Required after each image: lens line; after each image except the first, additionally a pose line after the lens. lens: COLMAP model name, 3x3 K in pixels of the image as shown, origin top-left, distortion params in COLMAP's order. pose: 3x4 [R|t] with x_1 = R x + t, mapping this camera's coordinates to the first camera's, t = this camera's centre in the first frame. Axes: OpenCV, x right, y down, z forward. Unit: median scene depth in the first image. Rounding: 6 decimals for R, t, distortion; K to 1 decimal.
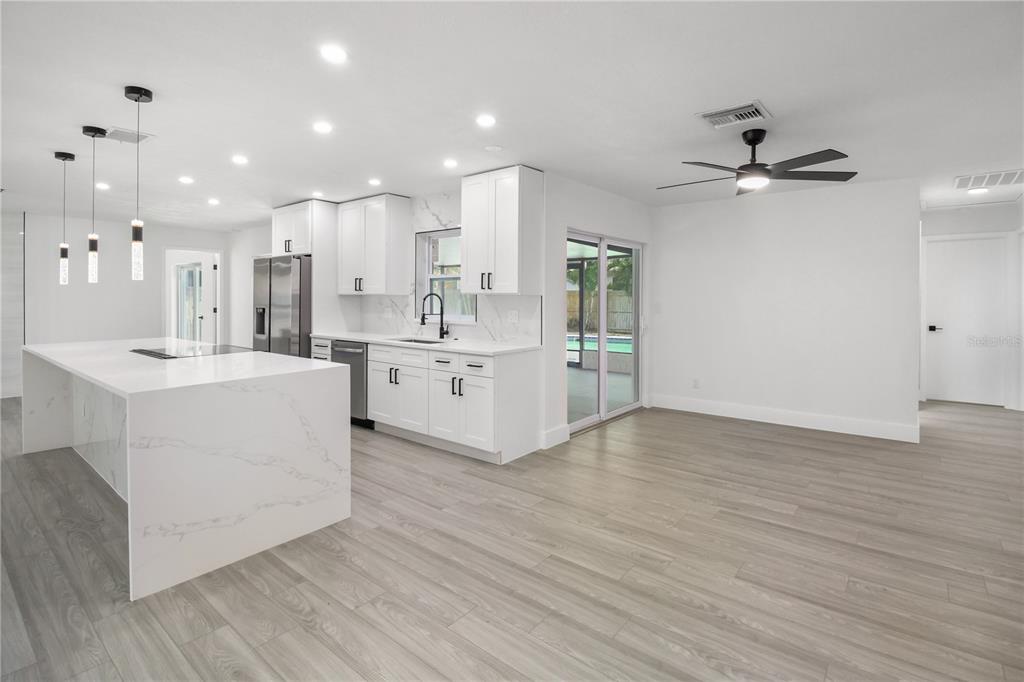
lens RADIAL K [[490.8, 0, 526.9], [0, 490.8, 302.0], [0, 0, 1]] dist [-0.017748, -0.005577]
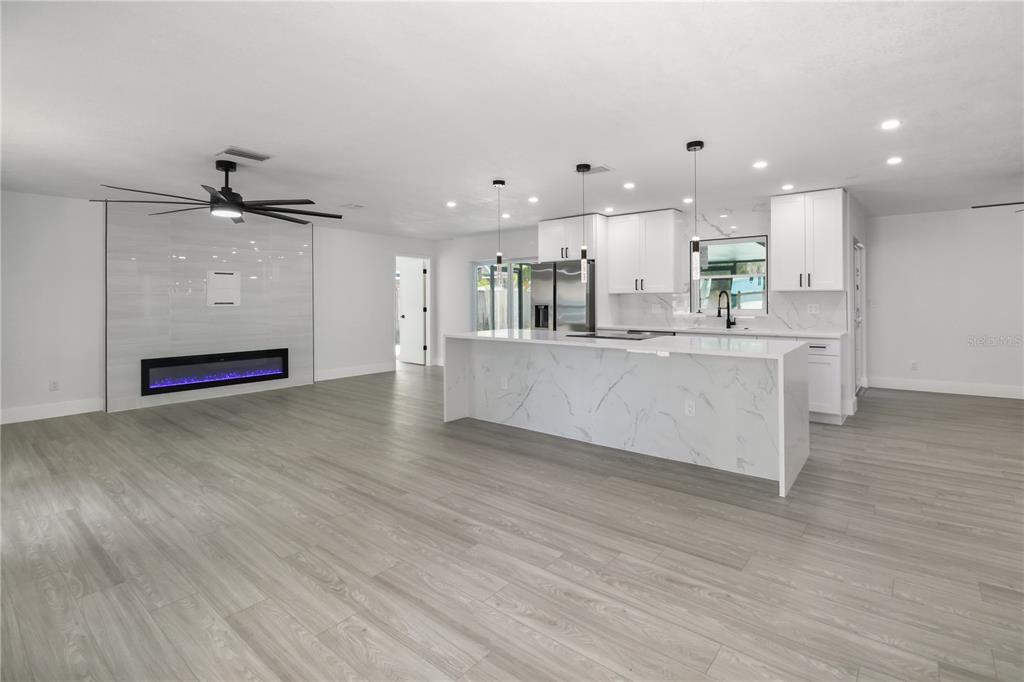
lens RADIAL K [[490.8, 0, 521.5], [0, 490.8, 299.1], [0, 0, 1]] dist [-0.017748, -0.005577]
pose [[0.999940, -0.008530, -0.006942, -1.057367], [0.008450, 0.999898, -0.011484, 0.018031], [0.007039, 0.011425, 0.999910, -0.332243]]
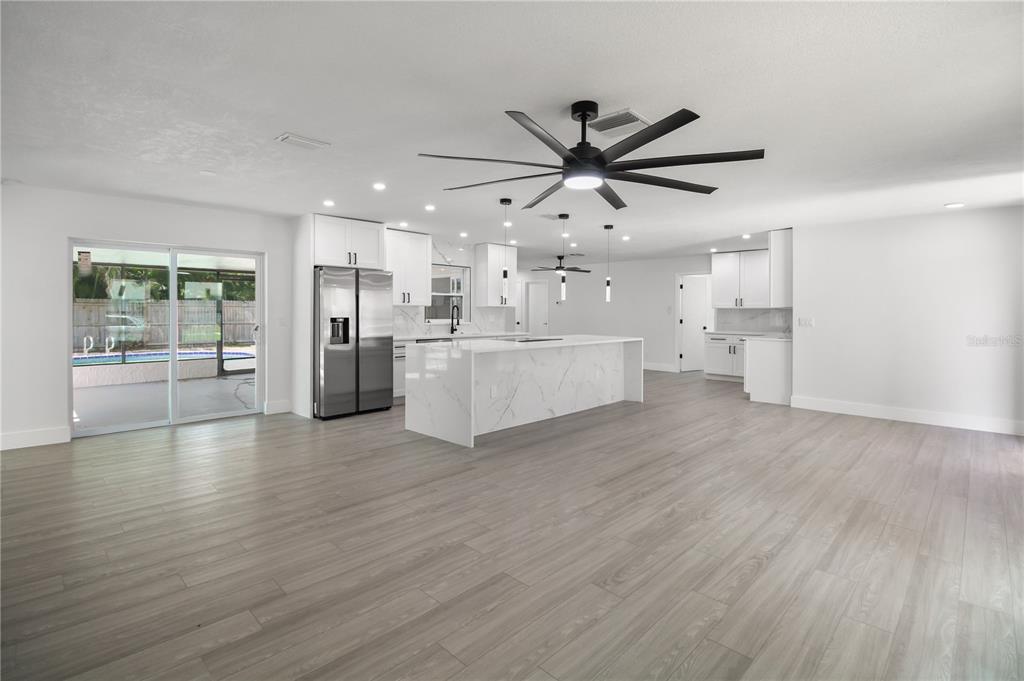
lens RADIAL K [[490.8, 0, 520.2], [0, 490.8, 318.9], [0, 0, 1]] dist [-0.017748, -0.005577]
pose [[0.092056, -0.019652, 0.995560, -2.731722], [0.004808, 0.999802, 0.019291, -0.006122], [-0.995742, 0.003011, 0.092132, 0.987301]]
